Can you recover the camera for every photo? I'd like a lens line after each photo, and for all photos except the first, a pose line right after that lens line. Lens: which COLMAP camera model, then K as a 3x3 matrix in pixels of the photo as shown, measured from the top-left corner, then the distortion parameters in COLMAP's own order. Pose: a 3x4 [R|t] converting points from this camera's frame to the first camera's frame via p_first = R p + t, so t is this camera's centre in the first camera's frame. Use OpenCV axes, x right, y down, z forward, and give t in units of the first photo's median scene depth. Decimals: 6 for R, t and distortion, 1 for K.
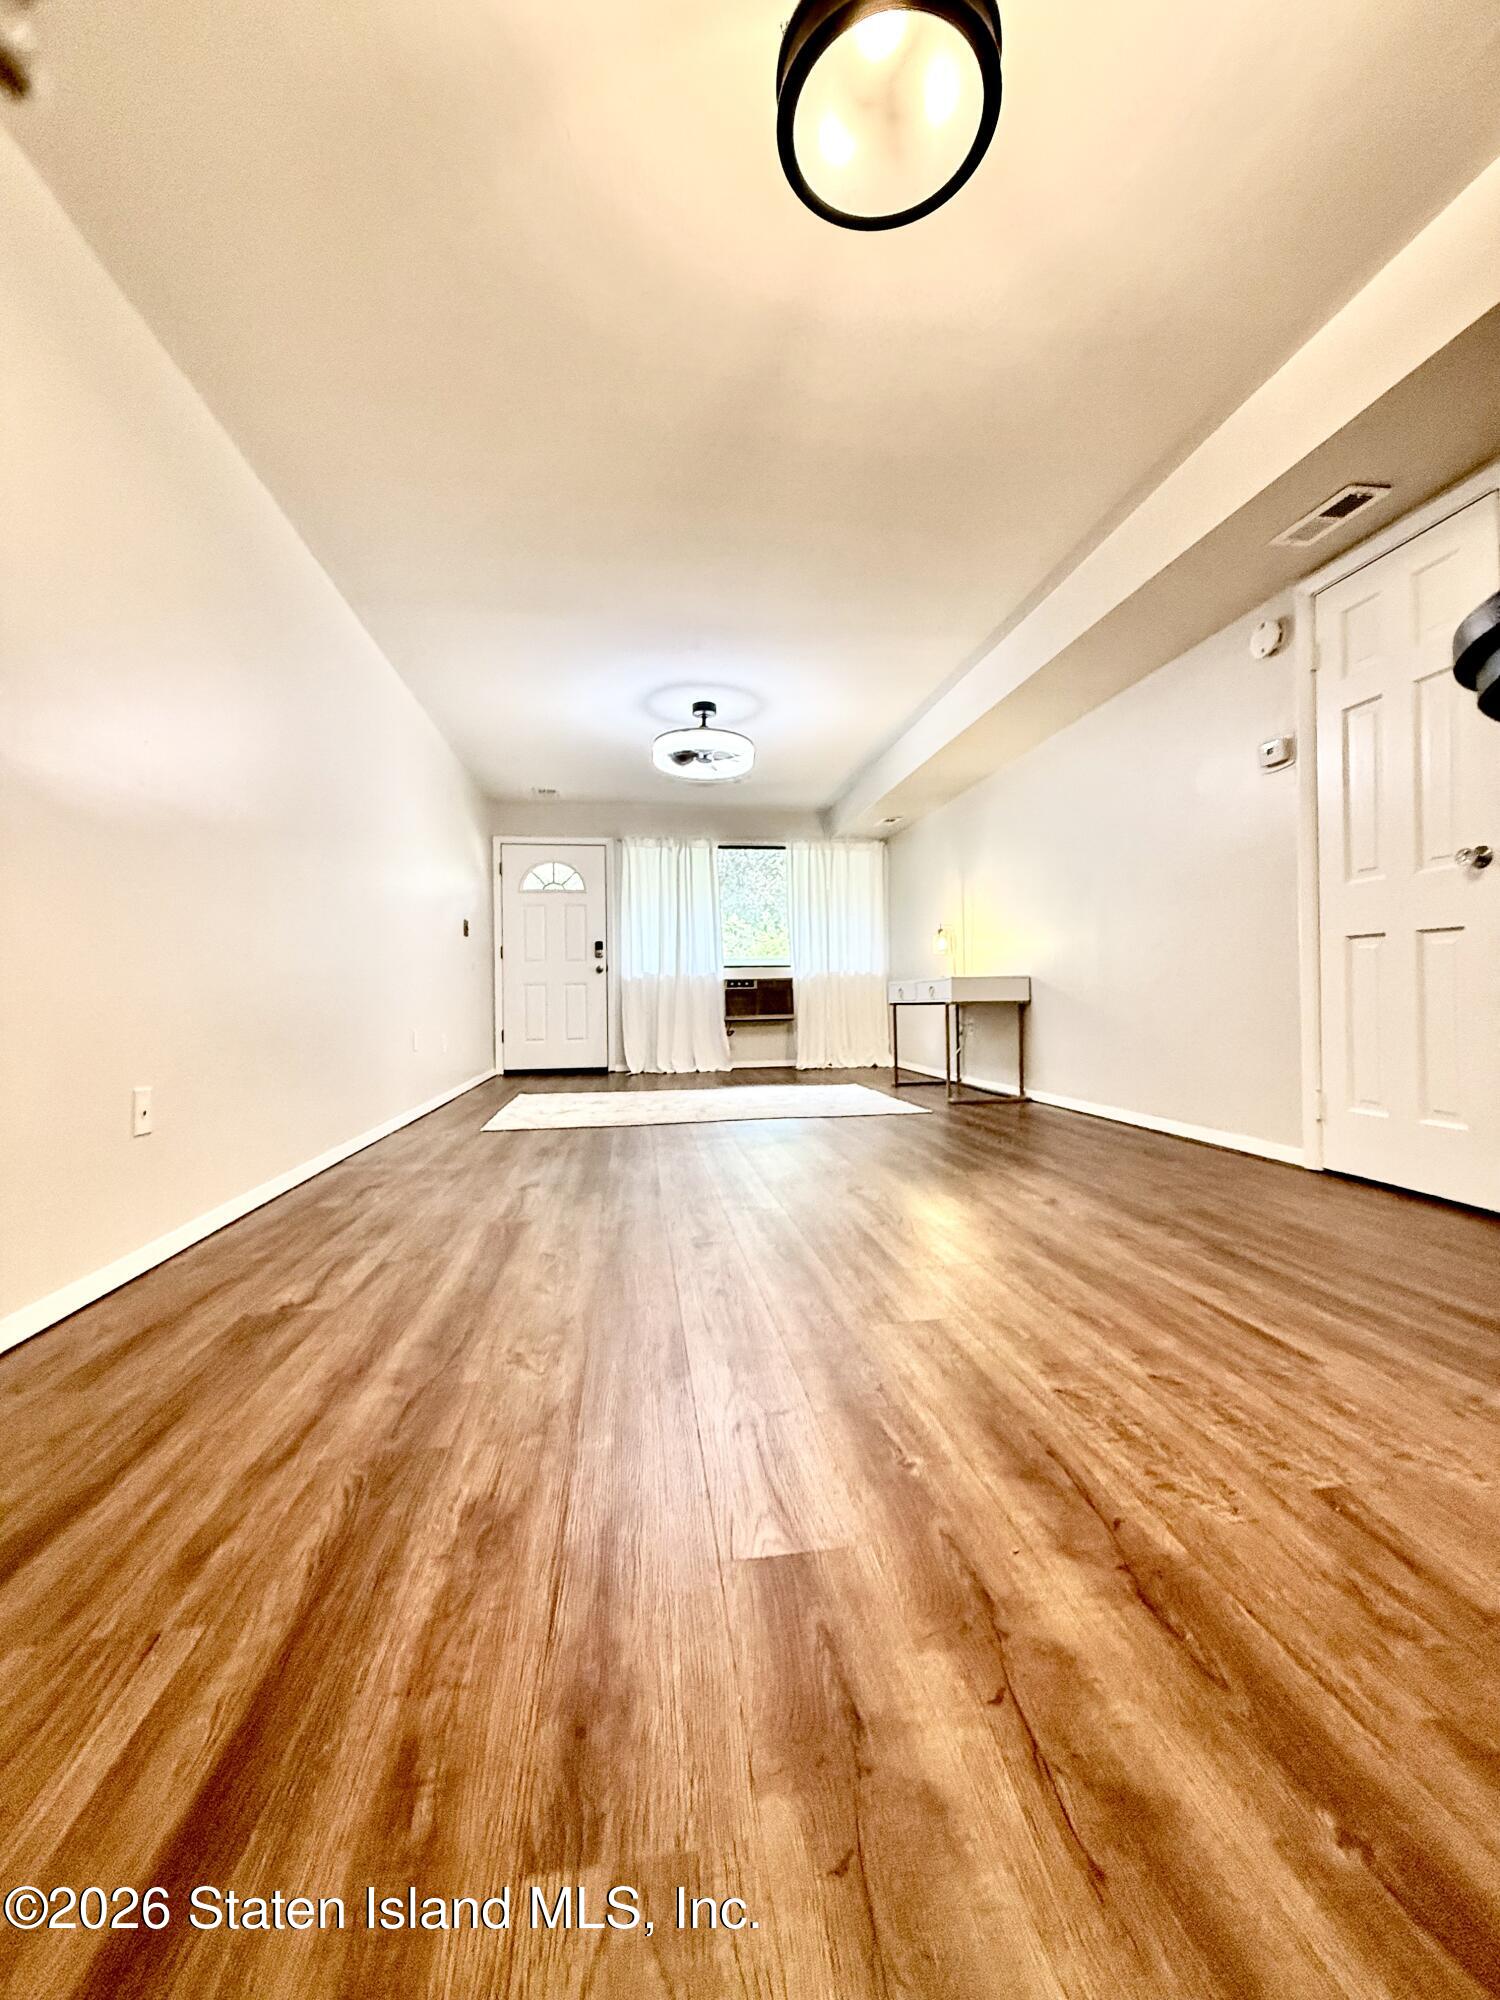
lens RADIAL K [[803.5, 0, 744.9], [0, 803.5, 999.2], [0, 0, 1]] dist [0.001194, 0.000374]
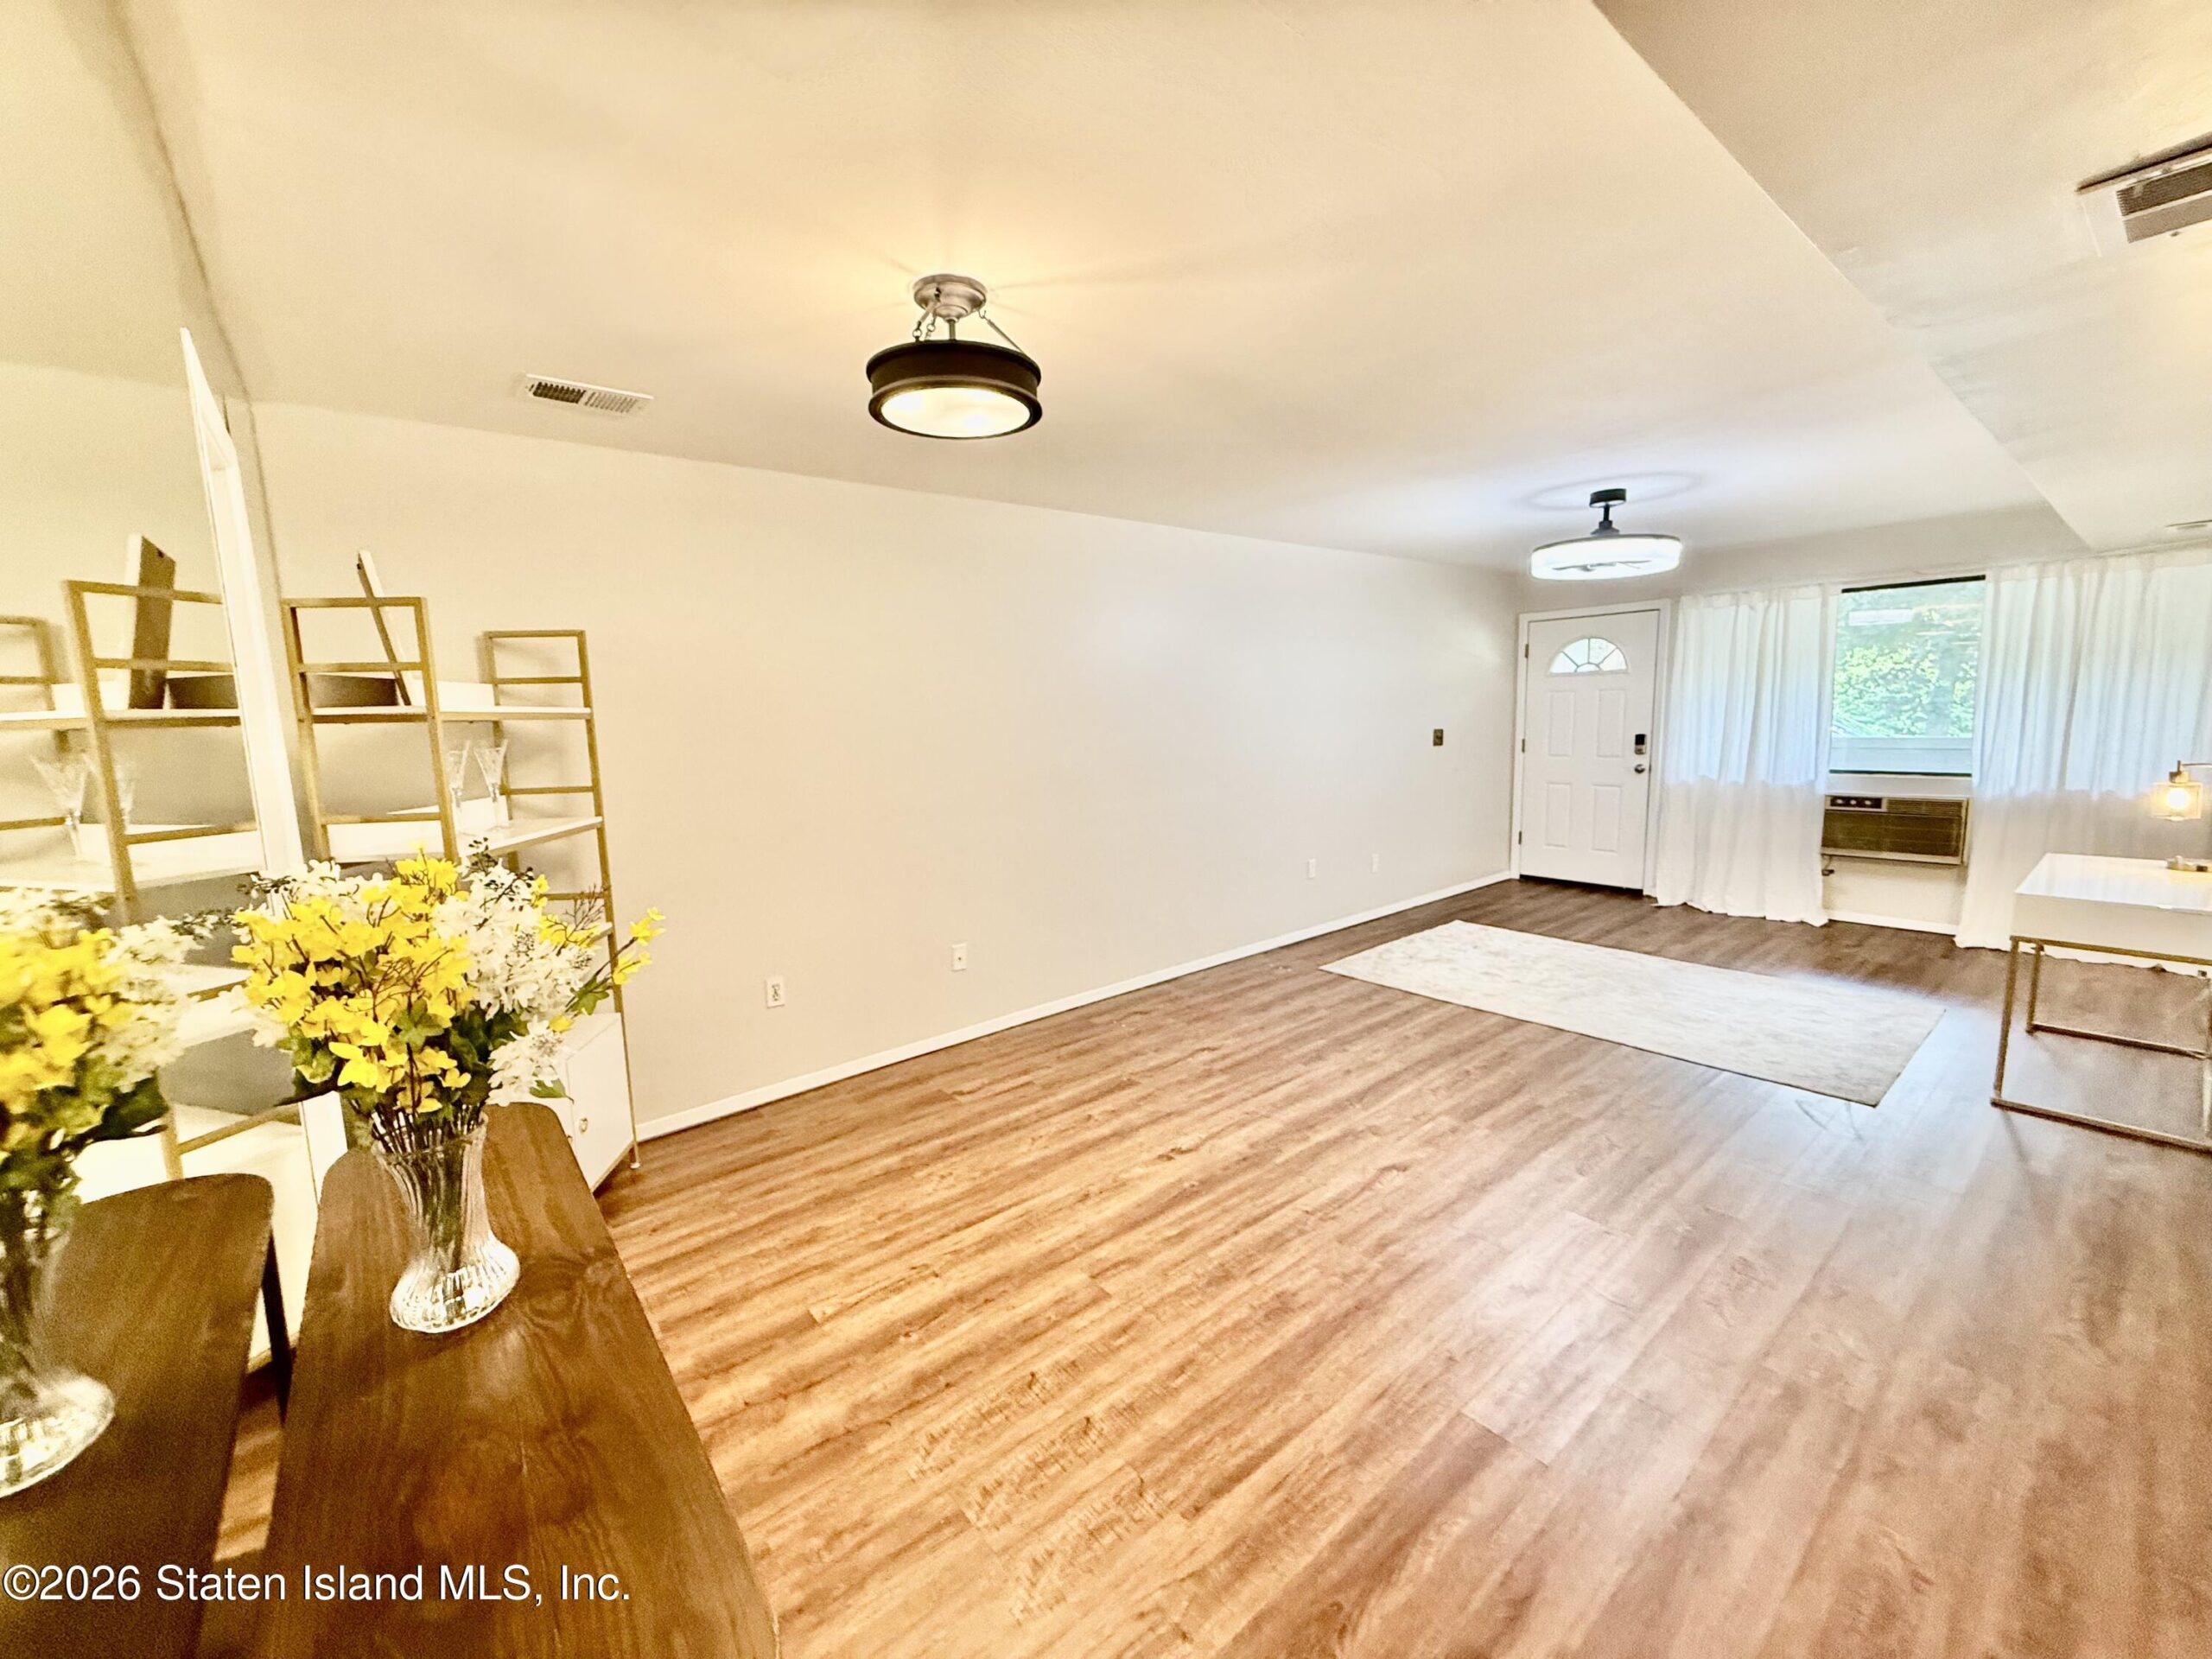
lens RADIAL K [[888.6, 0, 1097.1], [0, 888.6, 822.8], [0, 0, 1]] dist [0.001194, 0.000374]
pose [[0.509770, 0.106900, -0.853644, 1.213585], [0.026291, 0.989851, 0.139657, -0.482311], [0.859909, -0.093636, 0.501786, 0.312857]]
